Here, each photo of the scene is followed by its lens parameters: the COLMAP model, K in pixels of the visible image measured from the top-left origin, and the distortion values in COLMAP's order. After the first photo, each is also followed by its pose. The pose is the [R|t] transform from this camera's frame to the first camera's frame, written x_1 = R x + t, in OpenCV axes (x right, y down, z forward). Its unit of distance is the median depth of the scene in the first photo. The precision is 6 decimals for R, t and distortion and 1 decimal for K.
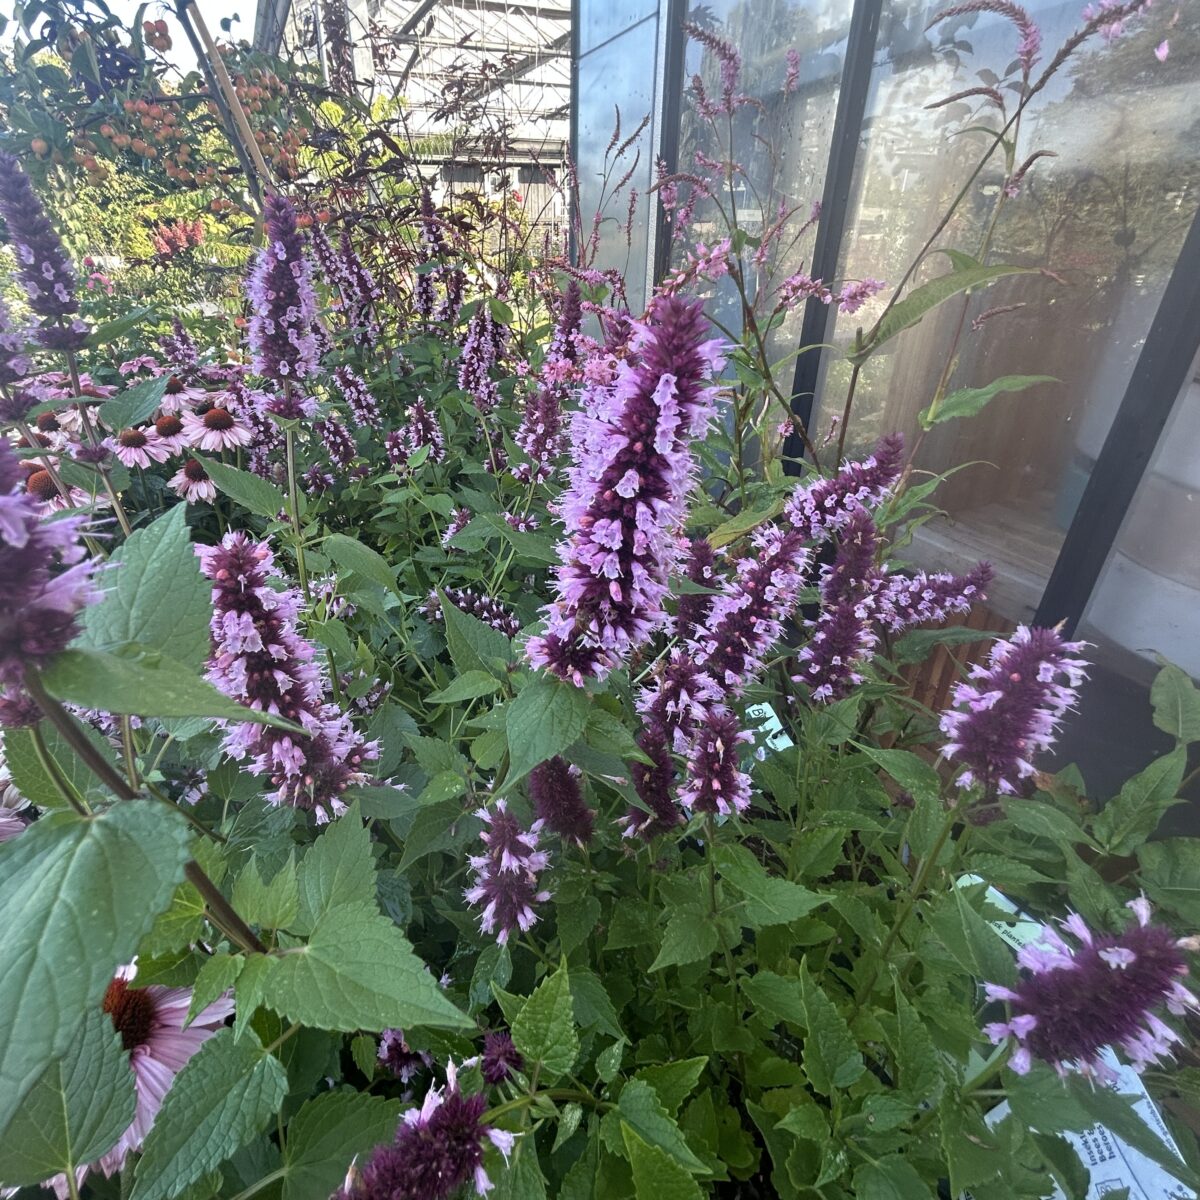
lens RADIAL K [[783.3, 0, 602.4], [0, 783.3, 597.4], [0, 0, 1]] dist [-0.003842, 0.002387]
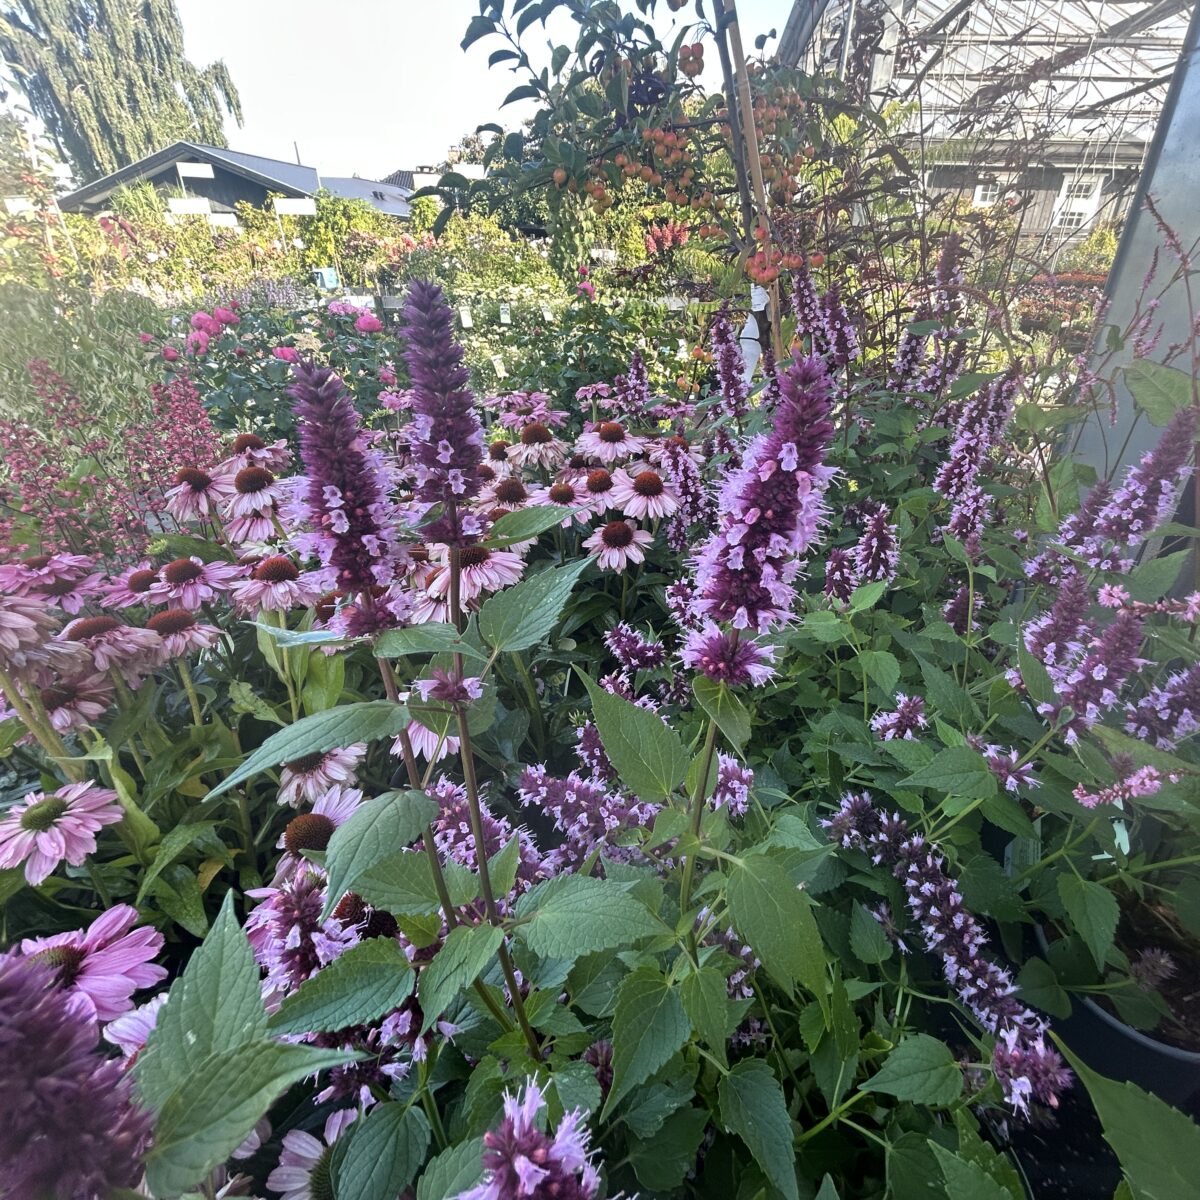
lens RADIAL K [[783.3, 0, 605.8], [0, 783.3, 599.7], [0, 0, 1]] dist [-0.003842, 0.002387]
pose [[0.863719, 0.238493, -0.443971, -0.062422], [-0.239437, 0.969358, 0.054910, -0.085313], [0.443463, 0.058876, 0.894357, 0.111052]]
